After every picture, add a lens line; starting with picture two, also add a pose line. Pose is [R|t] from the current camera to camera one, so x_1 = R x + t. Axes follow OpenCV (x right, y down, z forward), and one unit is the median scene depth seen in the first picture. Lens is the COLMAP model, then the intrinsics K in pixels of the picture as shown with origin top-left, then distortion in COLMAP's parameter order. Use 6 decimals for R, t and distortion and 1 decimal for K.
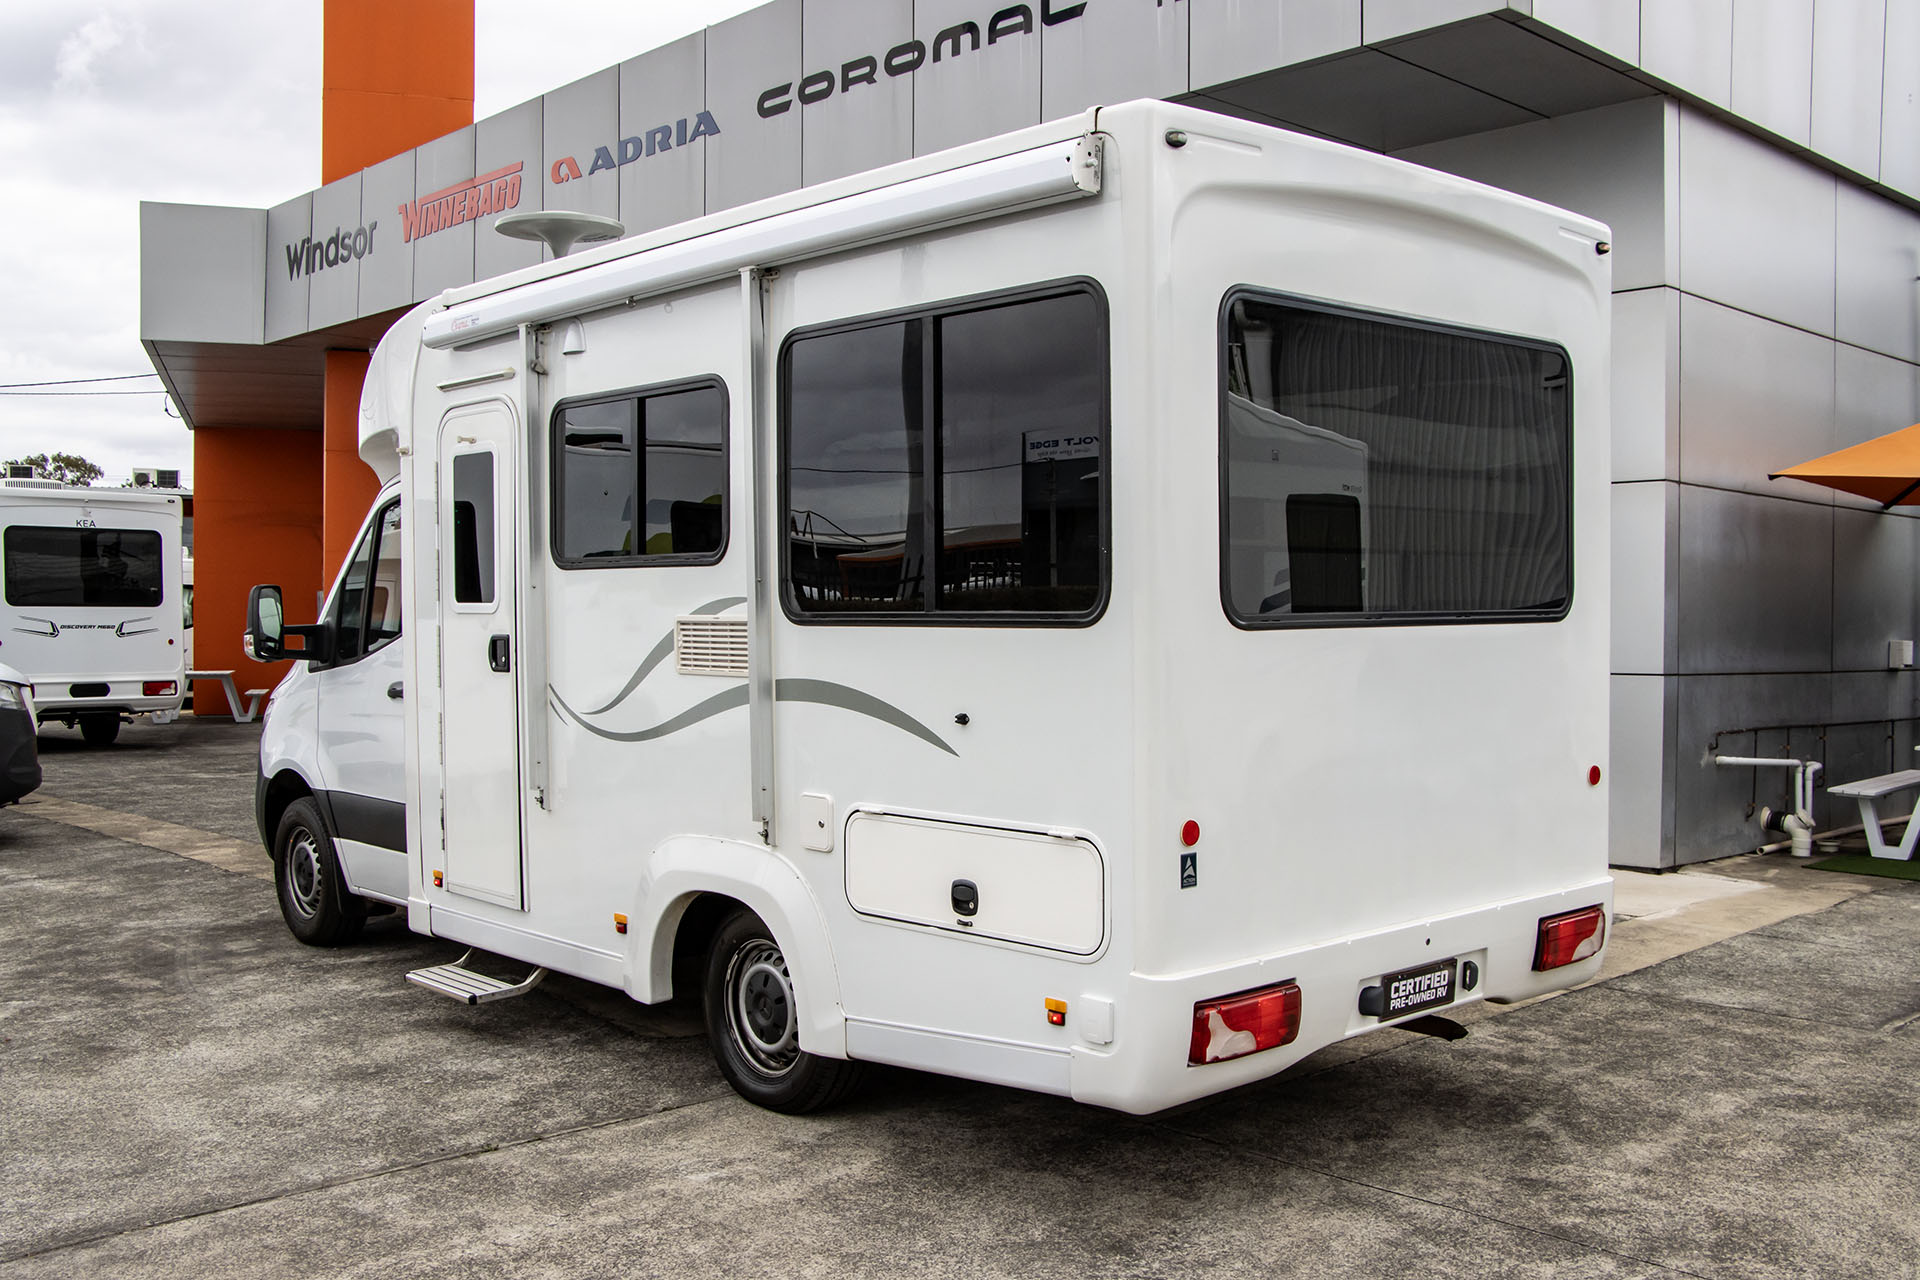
lens RADIAL K [[1824.4, 0, 947.8], [0, 1824.4, 641.0], [0, 0, 1]] dist [-0.155946, 0.239978]
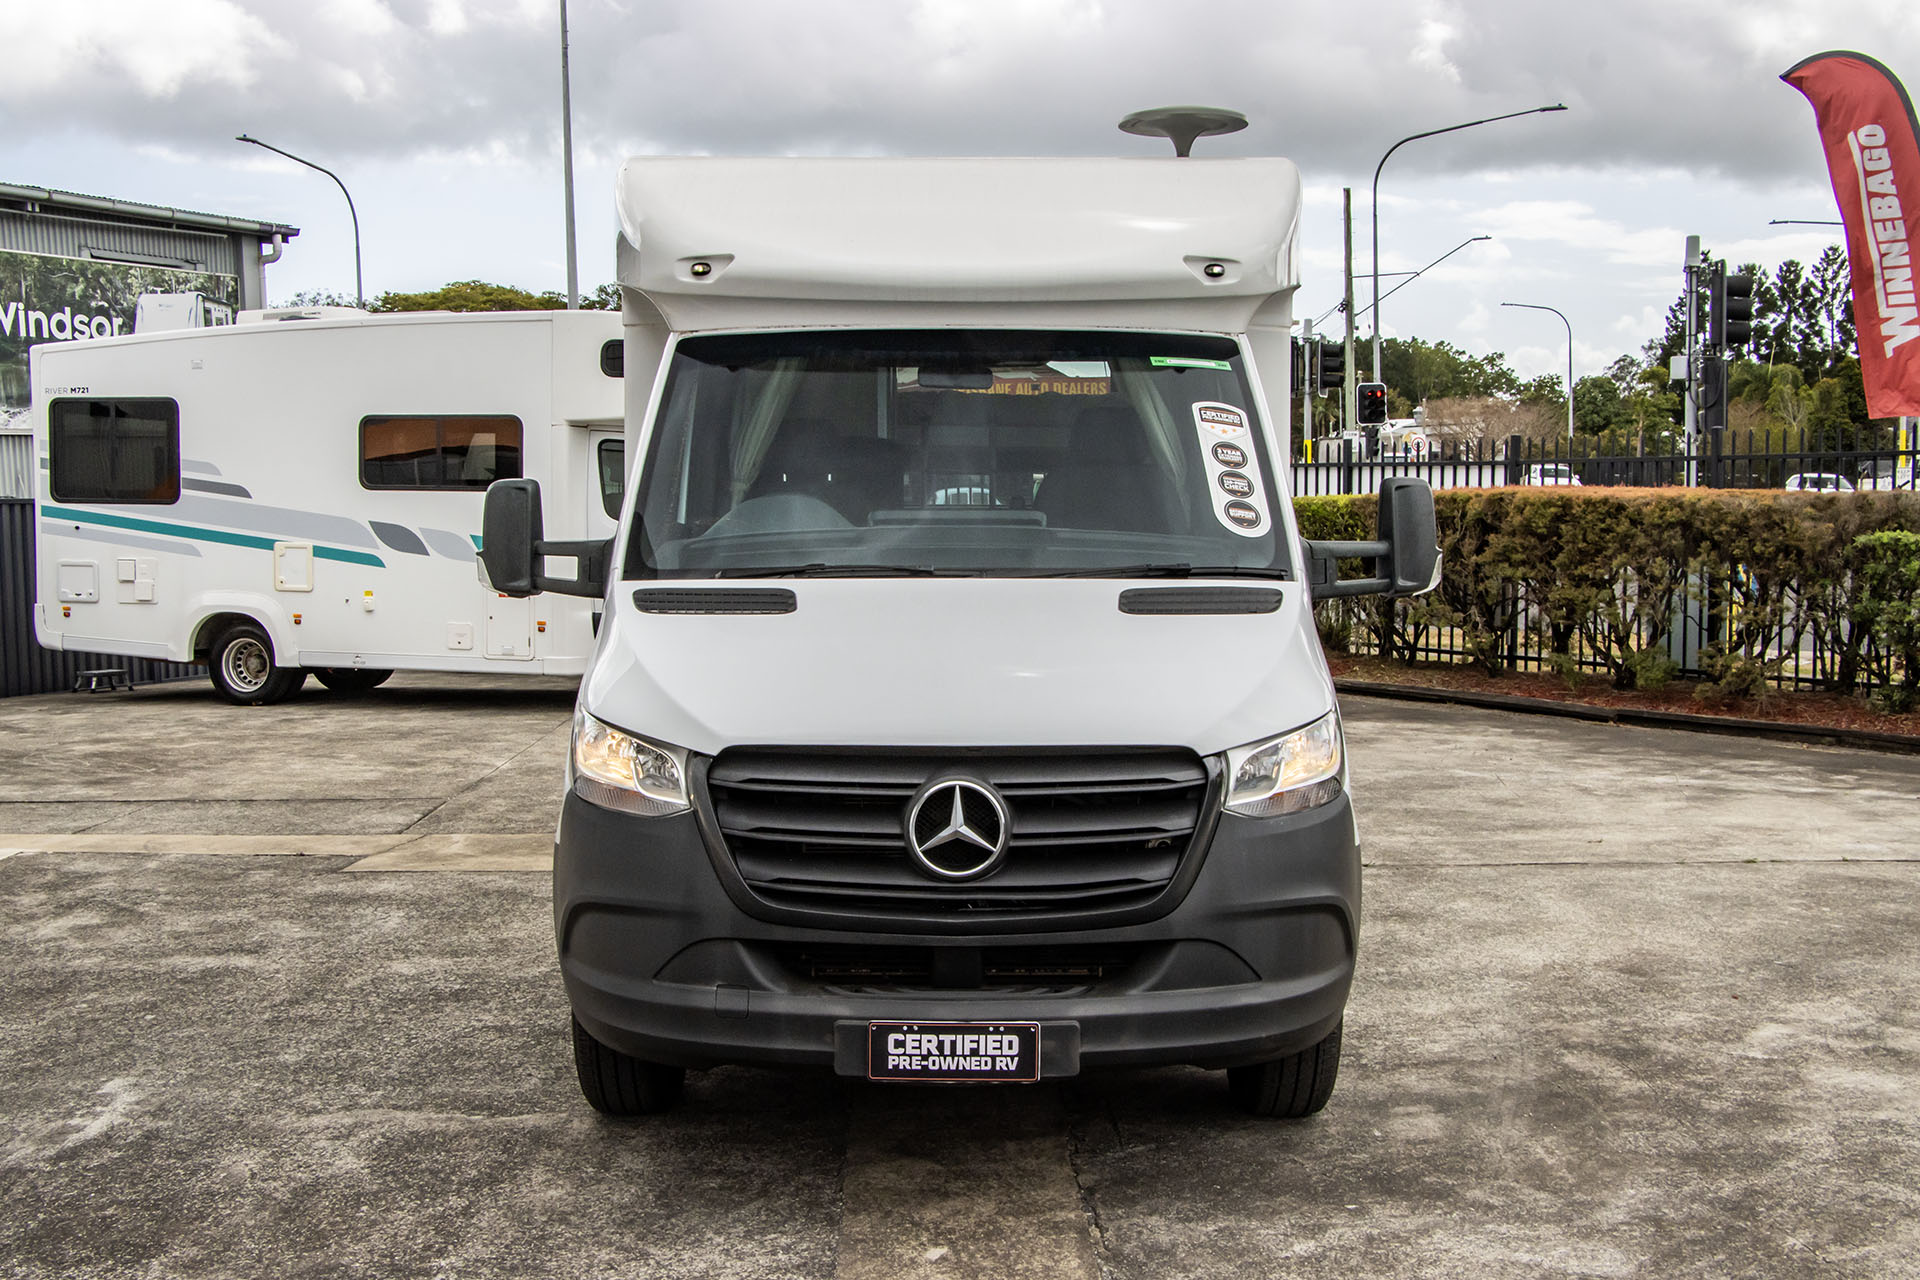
lens RADIAL K [[2012.8, 0, 960.0], [0, 2012.8, 640.0], [0, 0, 1]] dist [-0.118049, 0.205928]
pose [[-0.745391, -0.045123, 0.665098, -1.140667], [0.017666, 0.996019, 0.087373, -0.058991], [-0.666393, 0.076877, -0.741627, 2.533384]]
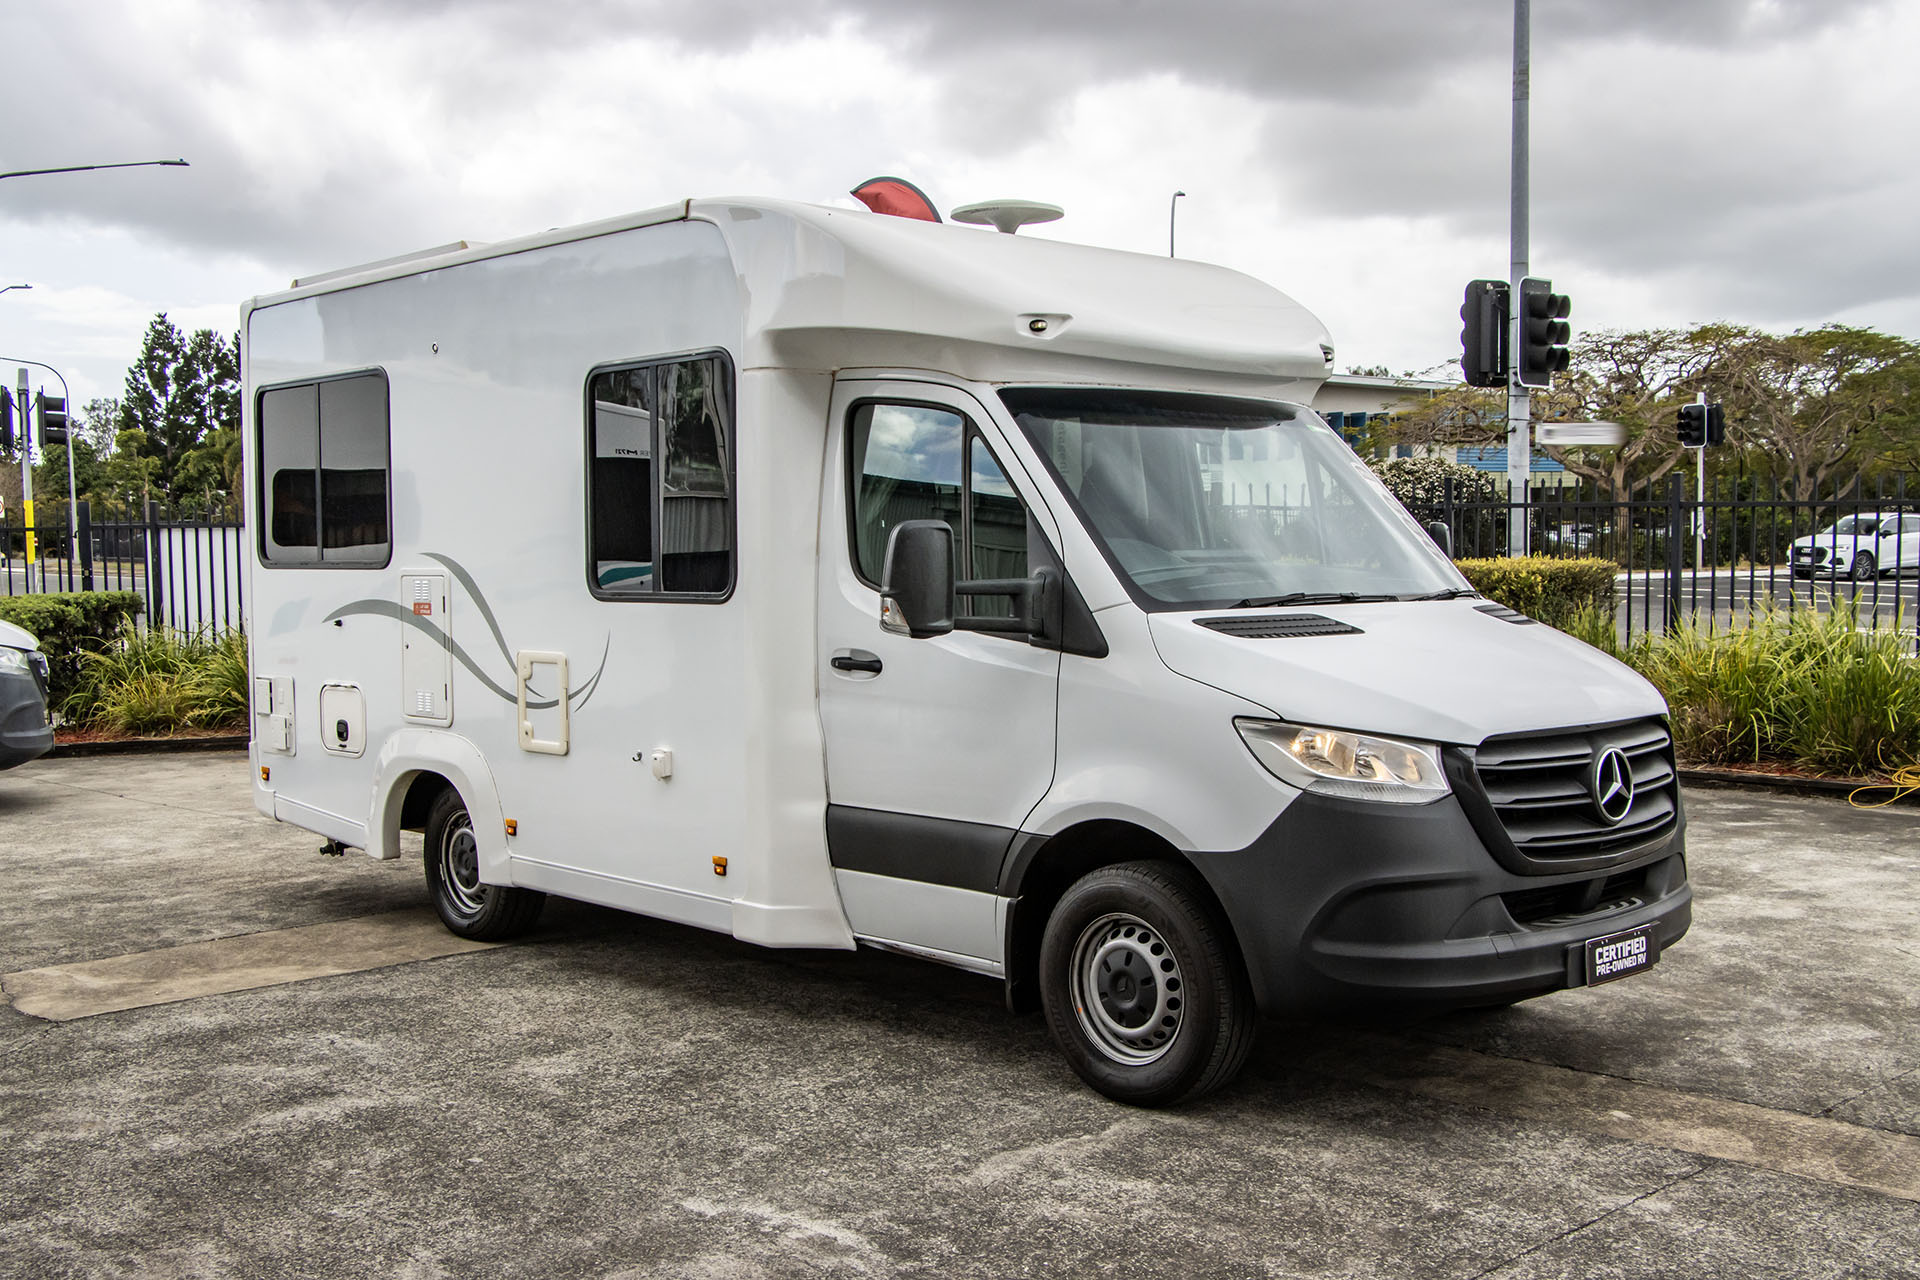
lens RADIAL K [[2015.9, 0, 964.6], [0, 2015.9, 652.0], [0, 0, 1]] dist [-0.089845, 0.210260]
pose [[-0.999378, 0.013688, -0.032510, -0.190590], [0.011315, 0.997335, 0.072069, -0.062858], [0.033409, 0.071656, -0.996870, 2.996557]]
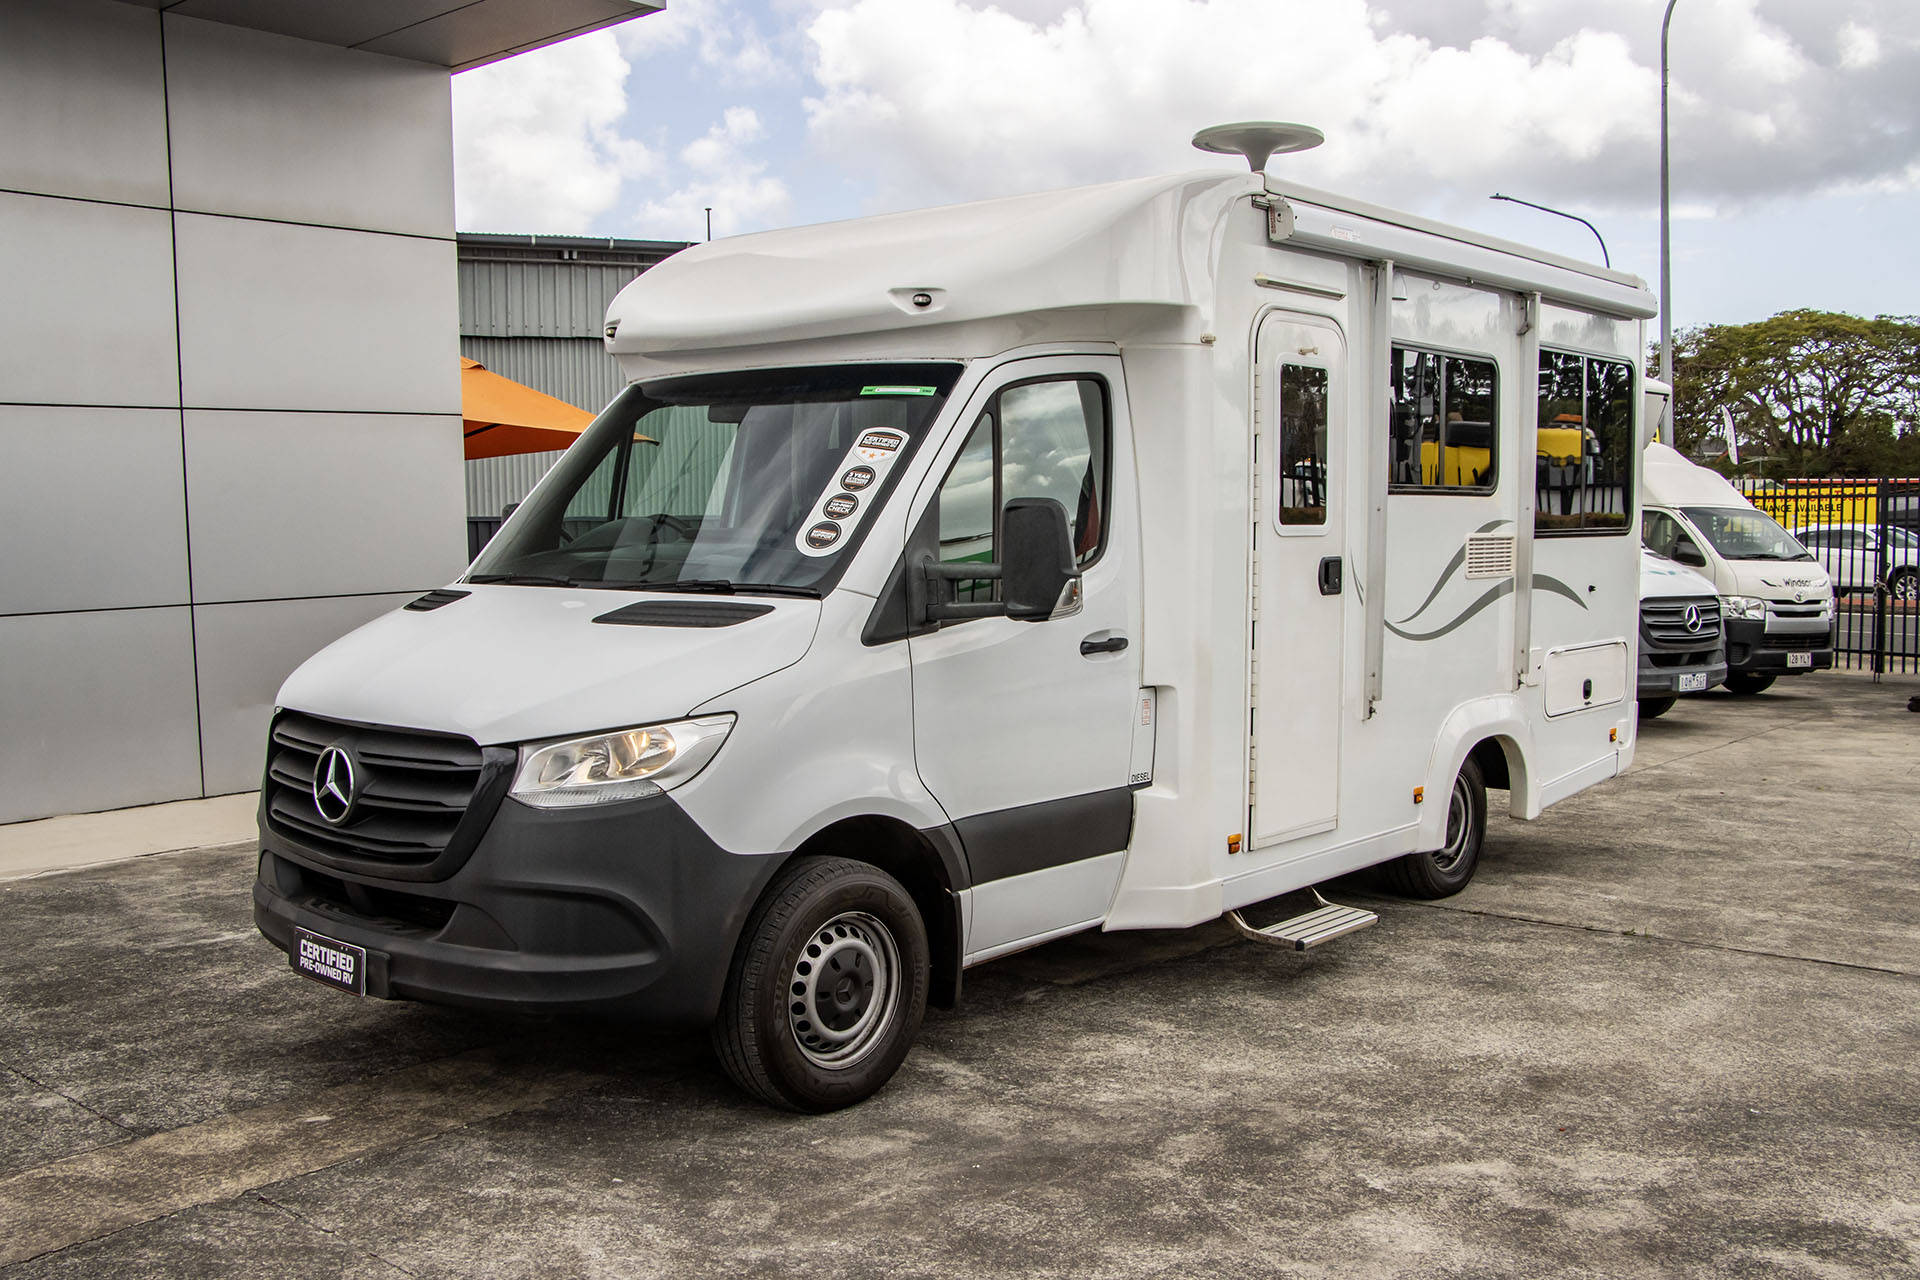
lens RADIAL K [[1824.4, 0, 947.8], [0, 1824.4, 641.0], [0, 0, 1]] dist [-0.155946, 0.239978]
pose [[-0.114416, -0.066479, 0.991206, -1.551159], [0.023065, 0.997312, 0.069551, -0.040131], [-0.993165, 0.030819, -0.112575, 1.698795]]
